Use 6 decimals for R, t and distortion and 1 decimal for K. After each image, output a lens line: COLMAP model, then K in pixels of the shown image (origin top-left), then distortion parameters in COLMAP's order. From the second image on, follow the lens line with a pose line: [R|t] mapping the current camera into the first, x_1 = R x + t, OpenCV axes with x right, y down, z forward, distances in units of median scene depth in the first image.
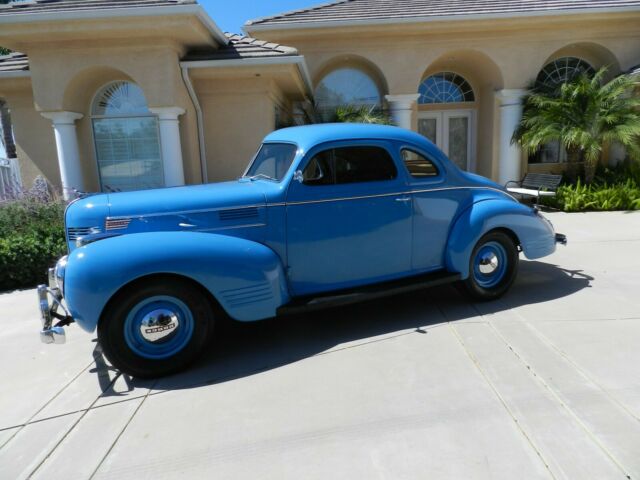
lens RADIAL K [[418.9, 0, 321.5], [0, 418.9, 243.4], [0, 0, 1]] dist [0.002149, -0.007234]
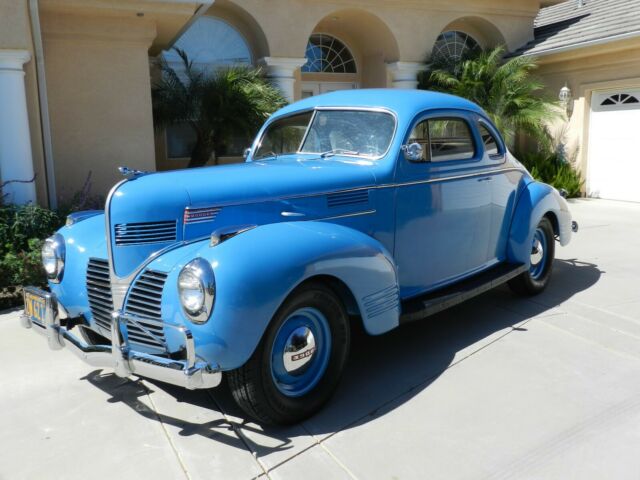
lens RADIAL K [[582.1, 0, 317.1], [0, 582.1, 239.8], [0, 0, 1]] dist [-0.005080, 0.000000]
pose [[0.914497, -0.045158, 0.402064, -0.232450], [0.060262, 0.997870, -0.024988, 0.009840], [-0.400079, 0.047081, 0.915270, 0.015442]]
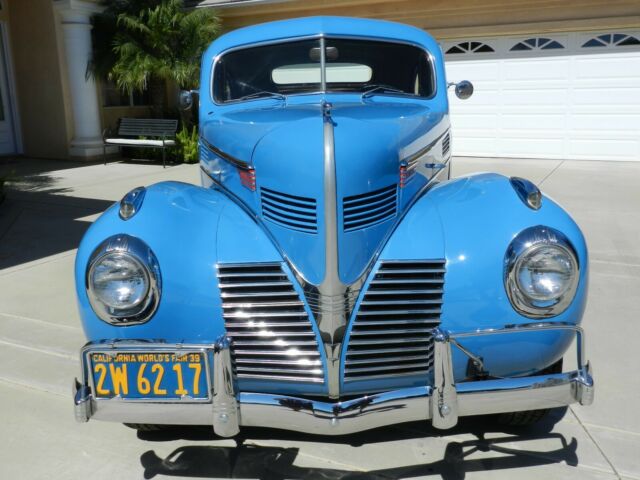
lens RADIAL K [[582.1, 0, 306.7], [0, 582.1, 253.0], [0, 0, 1]] dist [-0.005080, 0.000000]
pose [[0.448374, -0.203160, 0.870452, -0.374513], [0.171167, 0.975321, 0.139467, -0.022869], [-0.877304, 0.086460, 0.472083, 0.263950]]
